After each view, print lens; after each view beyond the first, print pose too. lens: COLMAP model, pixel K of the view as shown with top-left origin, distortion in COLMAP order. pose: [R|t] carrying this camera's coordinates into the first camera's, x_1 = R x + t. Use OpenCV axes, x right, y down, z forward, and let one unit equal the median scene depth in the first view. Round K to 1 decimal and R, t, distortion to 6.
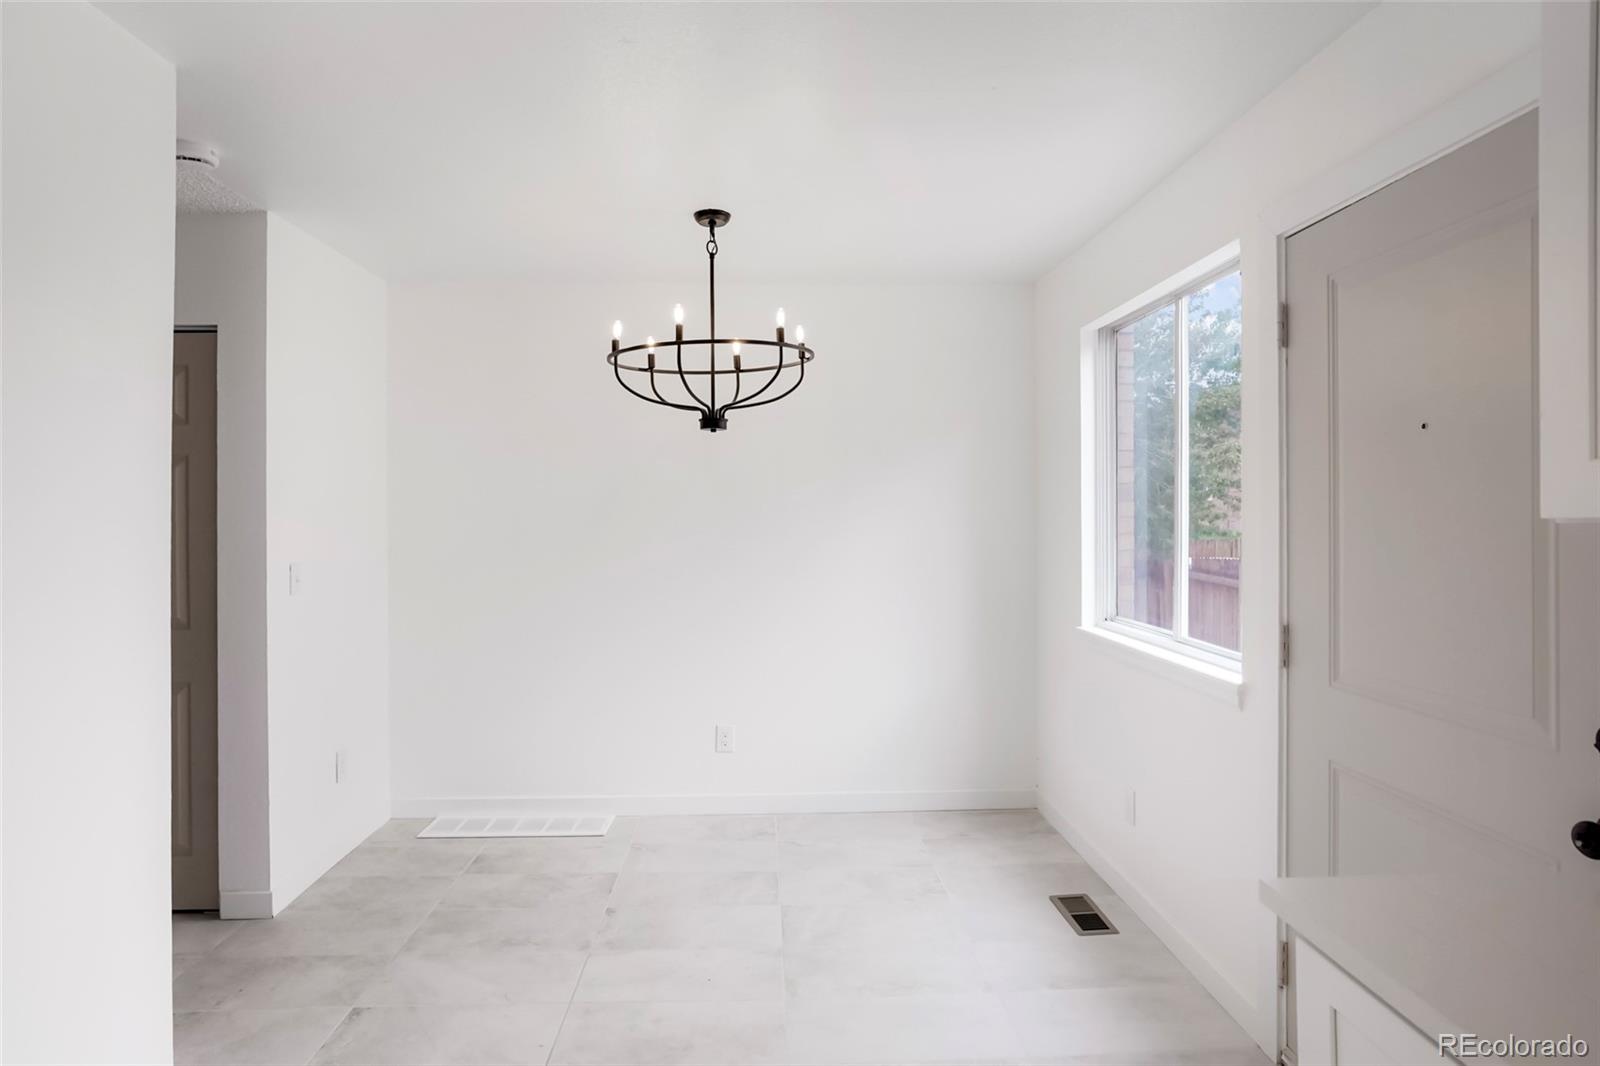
lens RADIAL K [[901.1, 0, 797.6], [0, 901.1, 565.2], [0, 0, 1]] dist [-0.028486, -0.000150]
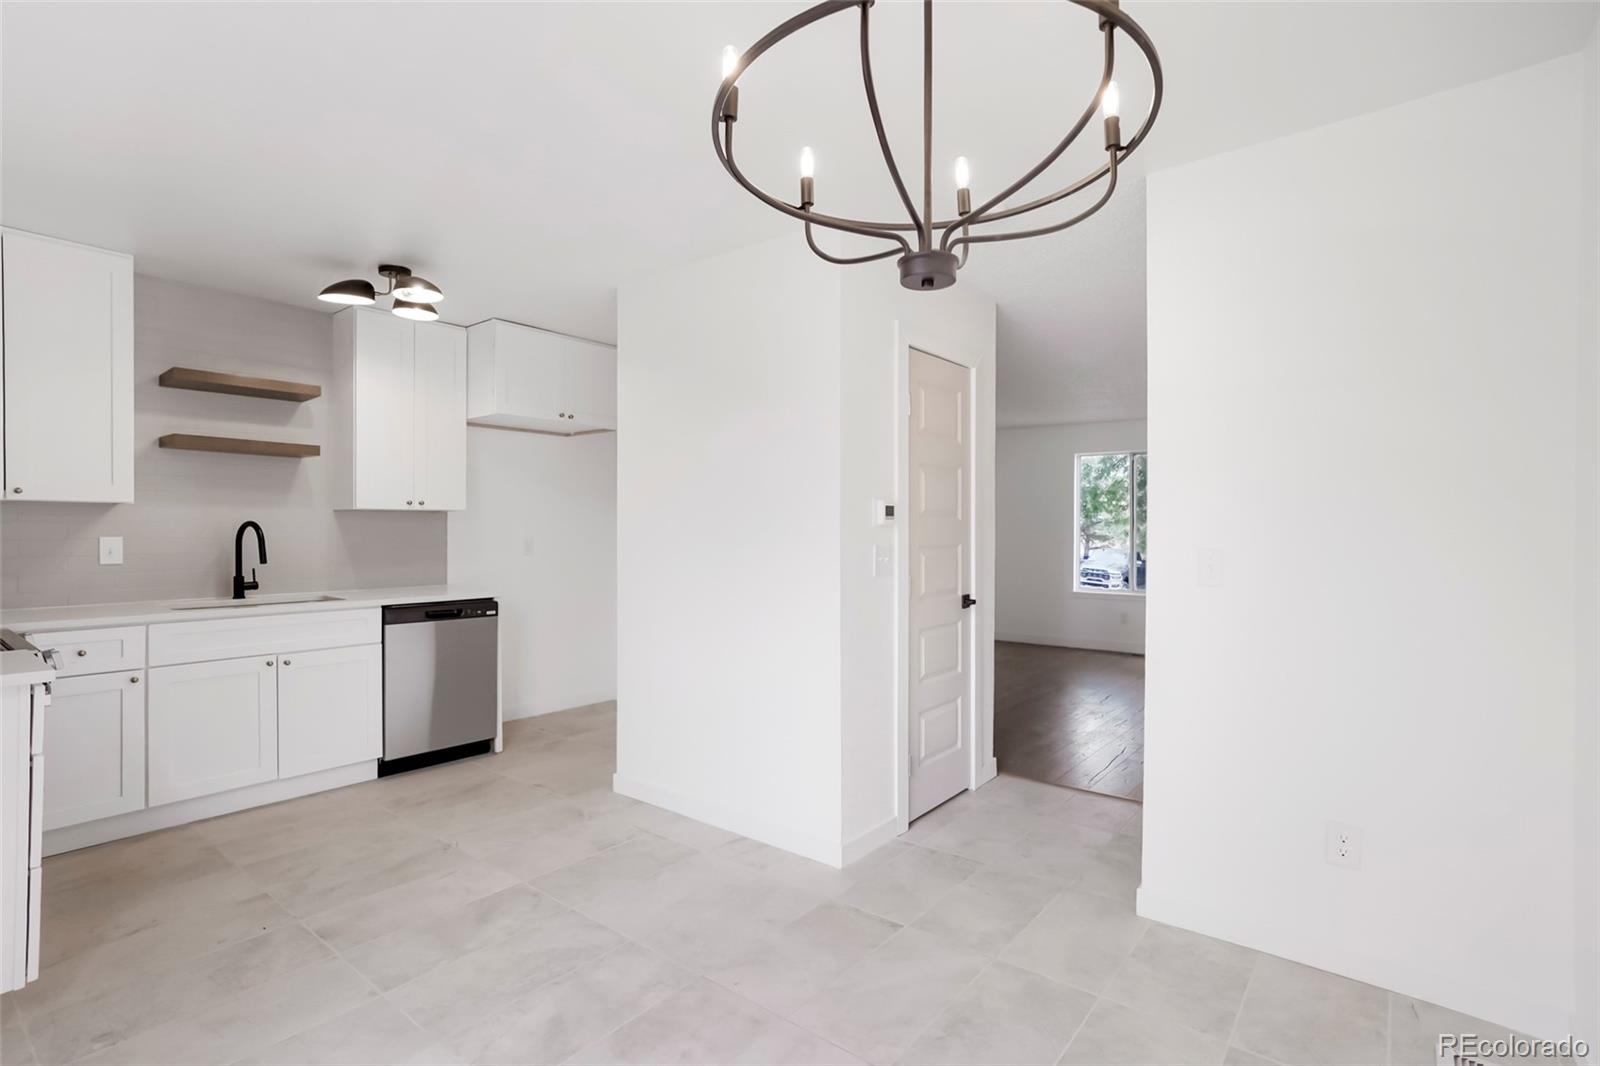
lens RADIAL K [[781.1, 0, 804.4], [0, 781.1, 537.1], [0, 0, 1]] dist [-0.043695, 0.034532]
pose [[-0.666520, 0.005006, -0.745470, 0.272917], [-0.044399, 0.997936, 0.046399, -0.033020], [0.744163, 0.064024, -0.664922, 1.298151]]
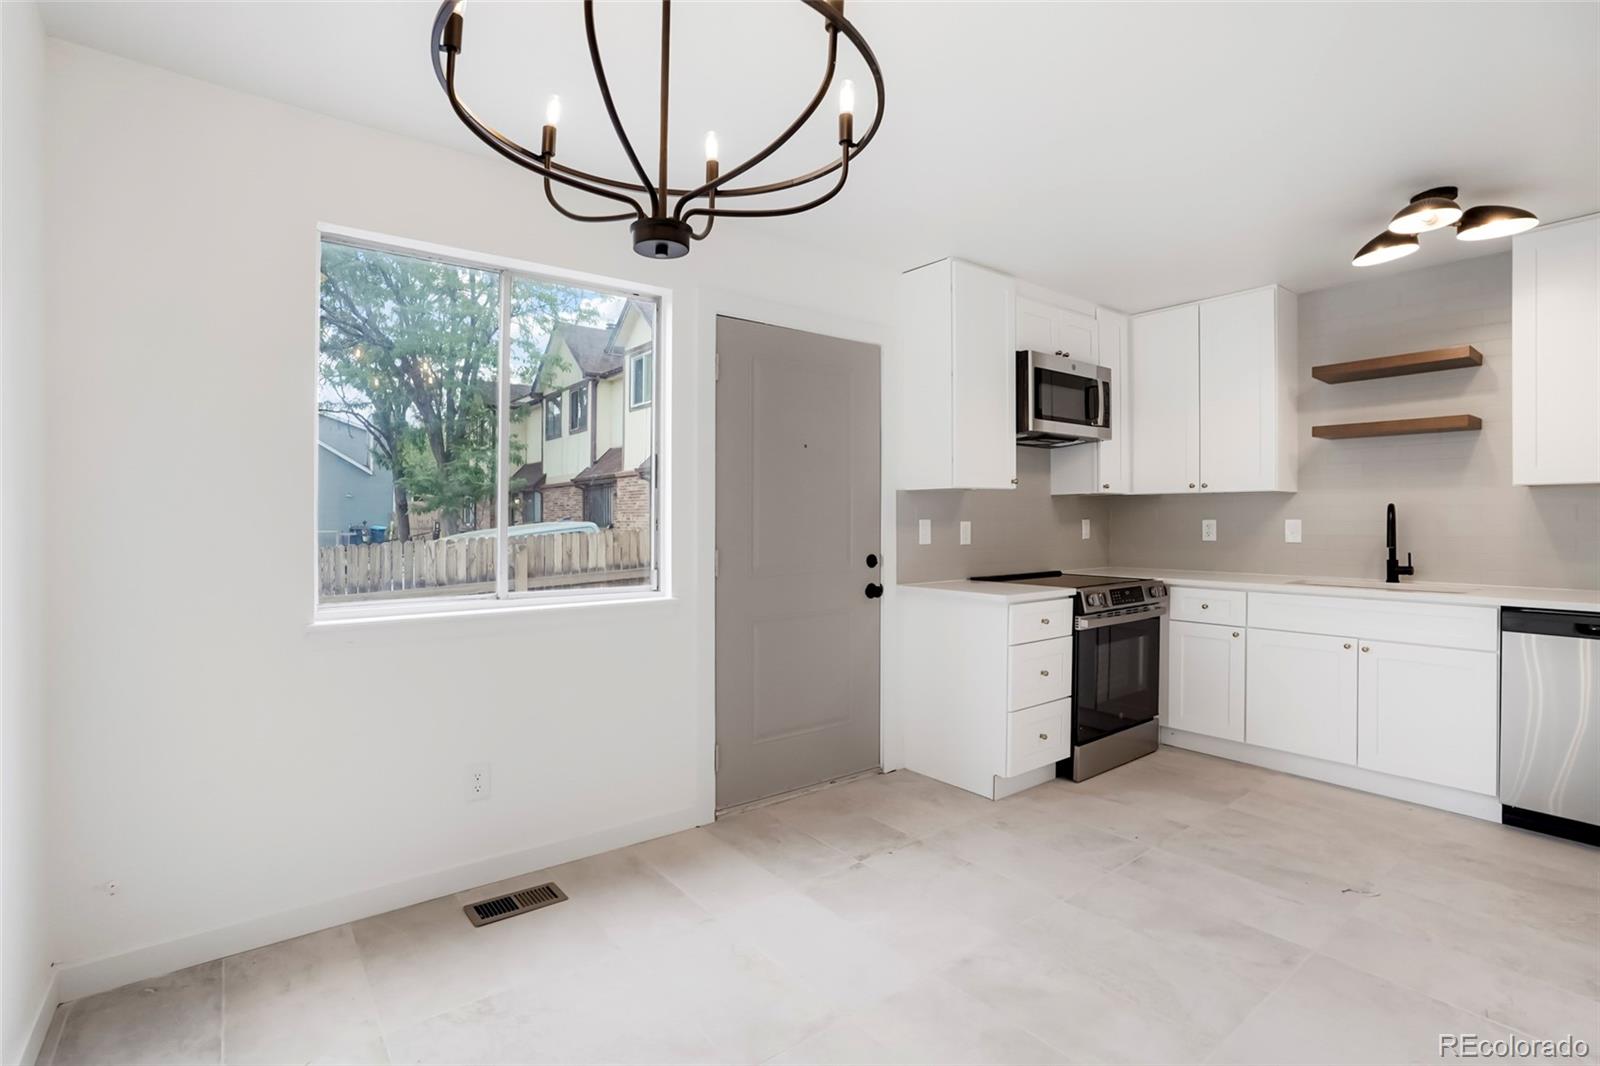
lens RADIAL K [[749.9, 0, 795.5], [0, 749.9, 529.7], [0, 0, 1]] dist [-0.041014, 0.026977]
pose [[-0.571992, -0.009297, 0.820207, -0.497400], [0.049022, 0.997761, 0.045496, -0.018515], [-0.818793, 0.066231, -0.570255, 1.236011]]
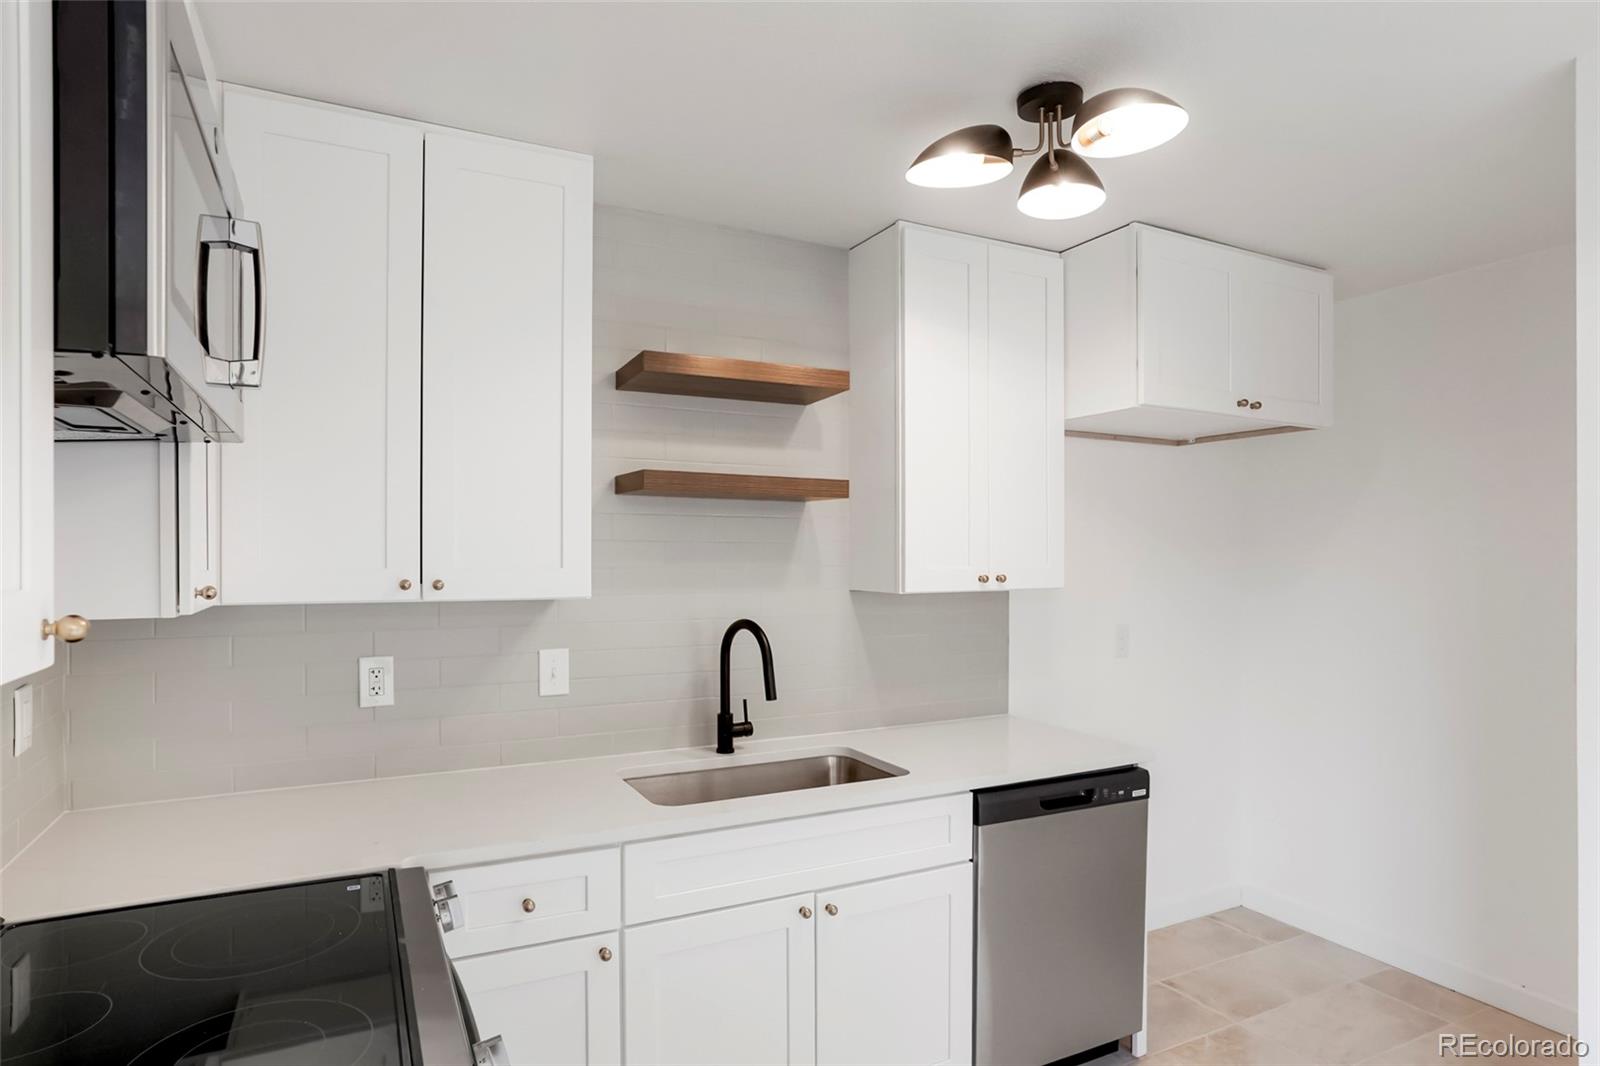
lens RADIAL K [[901.1, 0, 797.6], [0, 901.1, 565.2], [0, 0, 1]] dist [-0.028486, -0.000150]
pose [[-0.912945, 0.004195, -0.408061, 0.230068], [-0.021865, 0.998008, 0.059179, -0.060212], [0.407496, 0.062950, -0.911035, 0.538694]]
